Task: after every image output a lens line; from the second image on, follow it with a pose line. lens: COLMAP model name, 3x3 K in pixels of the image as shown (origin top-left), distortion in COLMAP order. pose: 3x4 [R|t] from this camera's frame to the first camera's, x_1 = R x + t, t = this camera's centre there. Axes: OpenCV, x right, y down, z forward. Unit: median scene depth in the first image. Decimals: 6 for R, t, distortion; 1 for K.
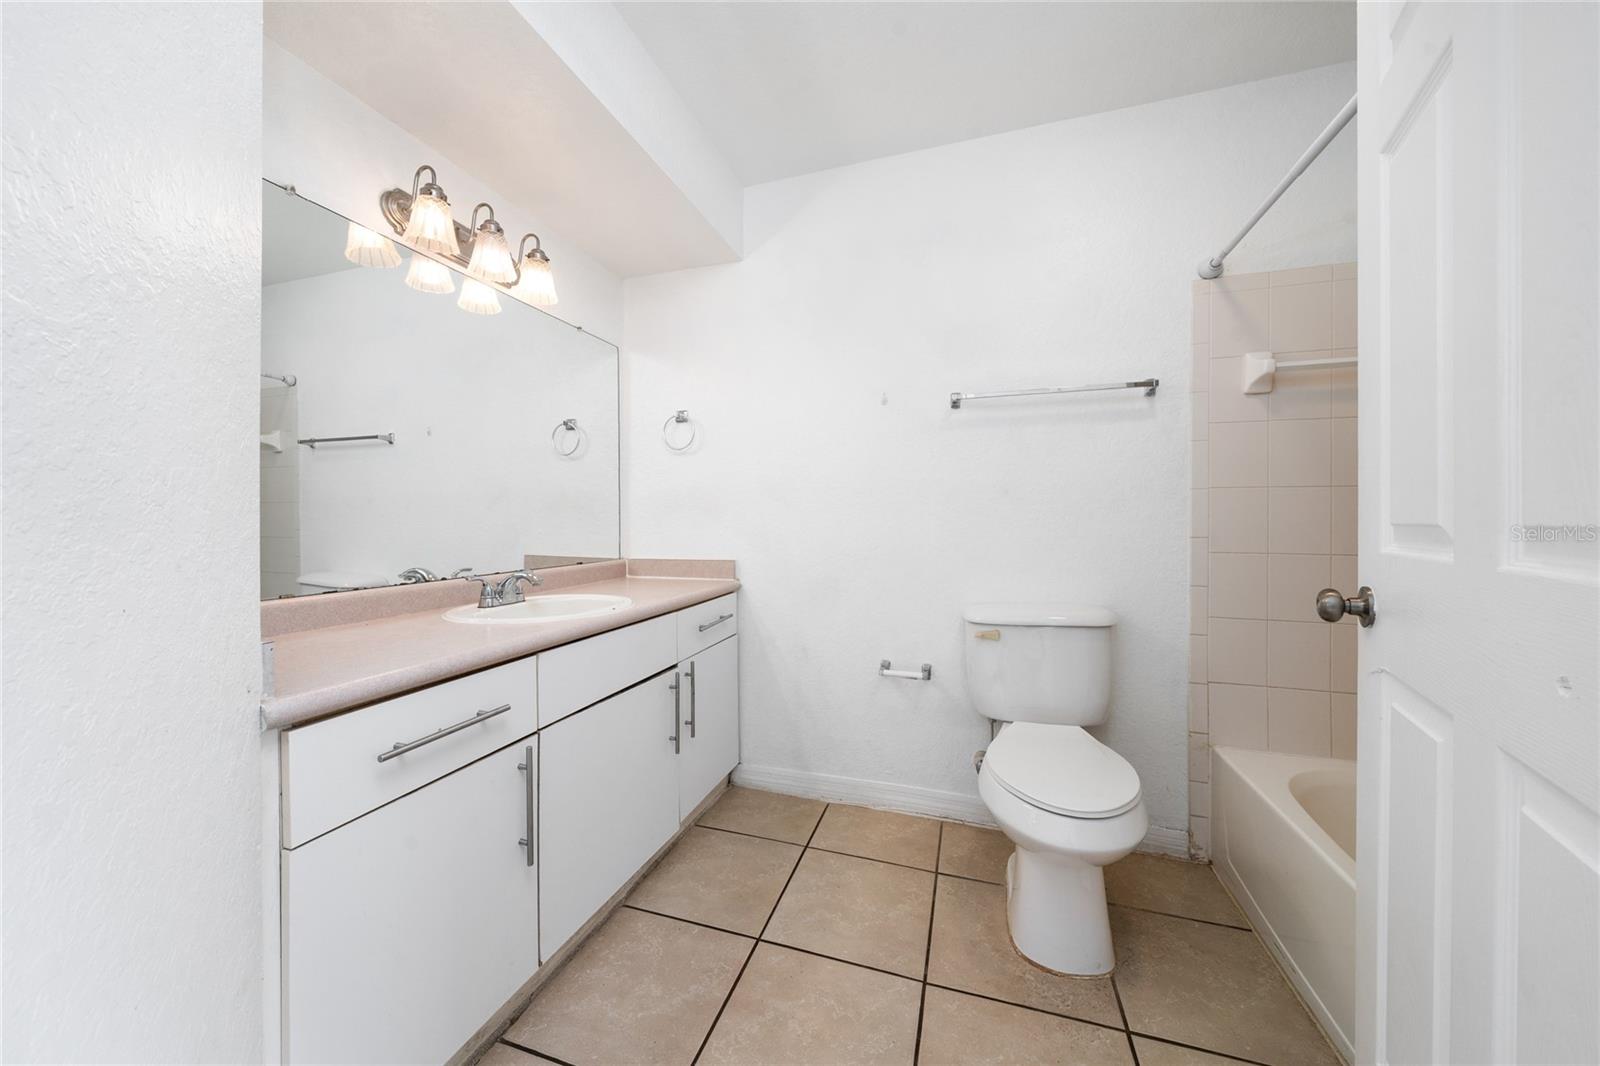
lens RADIAL K [[554.8, 0, 802.8], [0, 554.8, 539.9], [0, 0, 1]] dist [-0.000490, 0.000039]
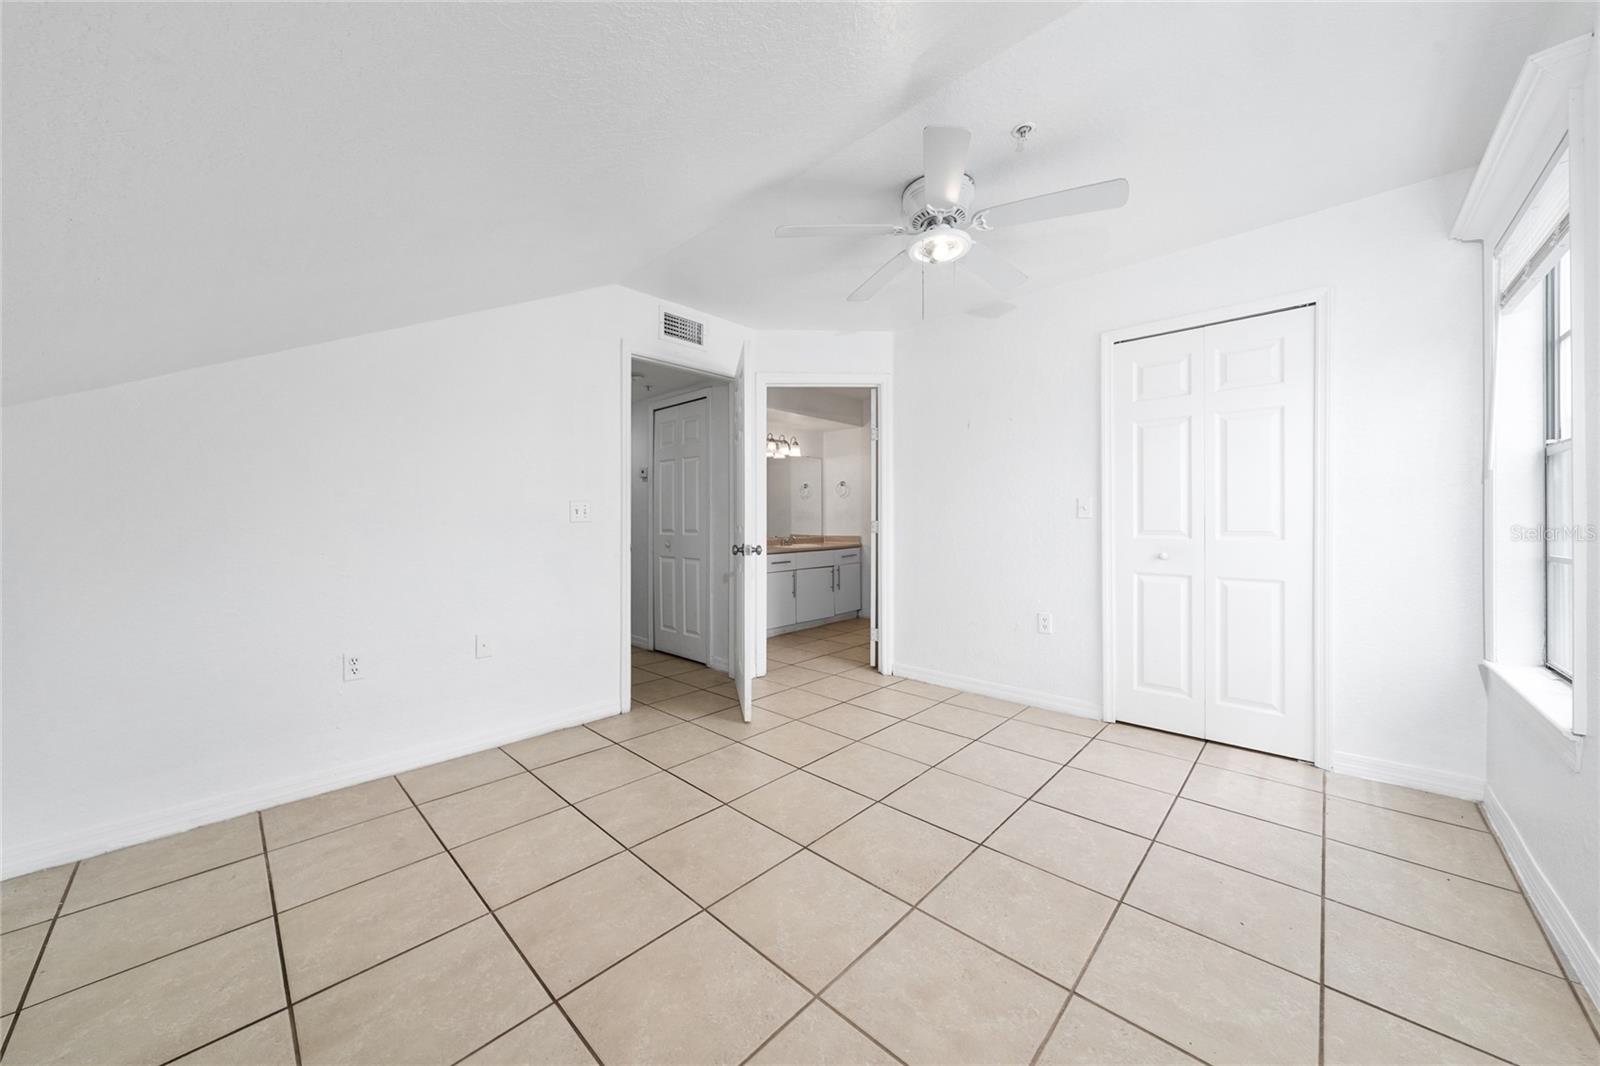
lens RADIAL K [[553.1, 0, 798.4], [0, 553.1, 529.2], [0, 0, 1]] dist [-0.000460, -0.000046]
pose [[0.906134, -0.010980, -0.422849, 0.821052], [0.009151, 0.999938, -0.006355, 0.019842], [0.422892, 0.001889, 0.906178, -1.741248]]
